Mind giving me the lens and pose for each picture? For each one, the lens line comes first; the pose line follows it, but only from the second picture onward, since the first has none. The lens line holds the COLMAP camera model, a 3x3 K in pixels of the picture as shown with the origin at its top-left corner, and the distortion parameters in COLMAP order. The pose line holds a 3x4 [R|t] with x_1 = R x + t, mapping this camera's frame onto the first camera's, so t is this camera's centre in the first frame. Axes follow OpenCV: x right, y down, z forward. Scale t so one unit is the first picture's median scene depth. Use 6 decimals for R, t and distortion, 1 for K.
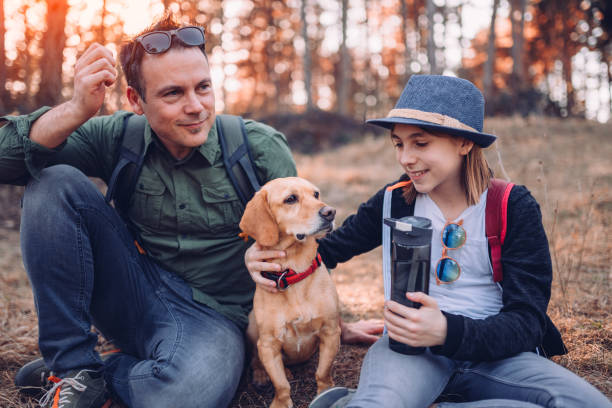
lens RADIAL K [[586.6, 0, 306.0], [0, 586.6, 204.0], [0, 0, 1]] dist [-0.082171, 0.128204]
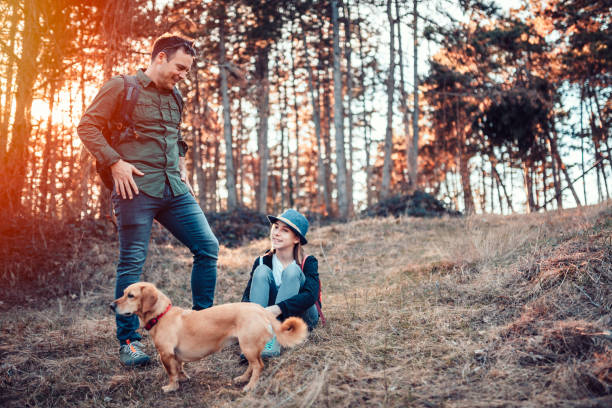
lens RADIAL K [[586.6, 0, 306.0], [0, 586.6, 204.0], [0, 0, 1]] dist [-0.082171, 0.128204]
pose [[0.991166, 0.009053, 0.132320, -0.002487], [0.011296, 0.988280, -0.152230, 0.009815], [-0.132147, 0.152380, 0.979447, -0.117433]]
